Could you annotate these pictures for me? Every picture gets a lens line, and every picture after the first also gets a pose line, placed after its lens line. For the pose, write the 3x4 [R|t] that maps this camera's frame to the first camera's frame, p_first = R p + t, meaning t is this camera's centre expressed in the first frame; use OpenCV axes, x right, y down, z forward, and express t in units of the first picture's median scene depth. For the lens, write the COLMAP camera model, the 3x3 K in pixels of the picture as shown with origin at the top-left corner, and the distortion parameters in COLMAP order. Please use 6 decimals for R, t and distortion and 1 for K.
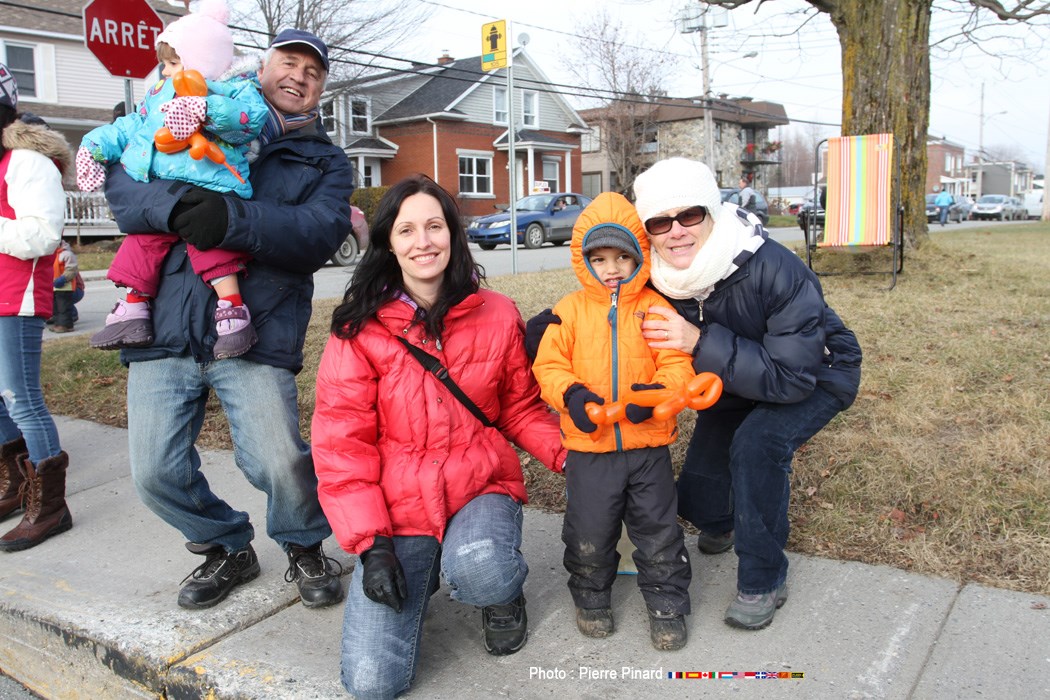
lens RADIAL K [[914.5, 0, 525.0], [0, 914.5, 350.0], [0, 0, 1]] dist [-0.076283, 0.013110]
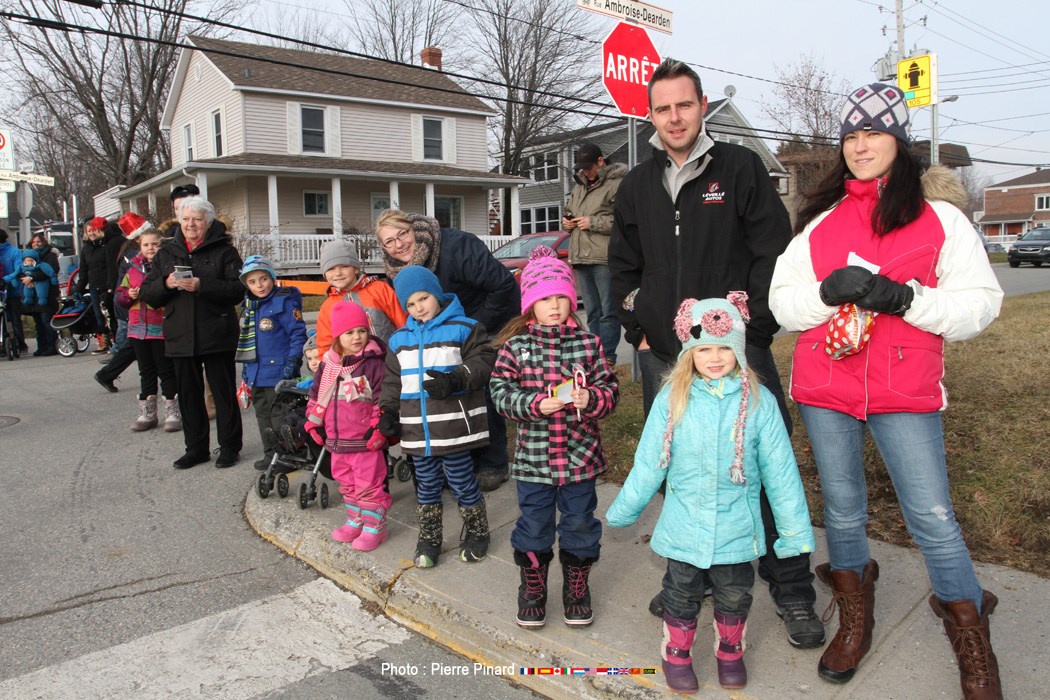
lens RADIAL K [[818.4, 0, 525.0], [0, 818.4, 350.0], [0, 0, 1]] dist [-0.096296, 0.054383]
pose [[0.982343, 0.012718, -0.186656, -0.156101], [-0.018106, 0.999466, -0.027188, -0.011737], [0.186211, 0.030087, 0.982049, 0.055350]]
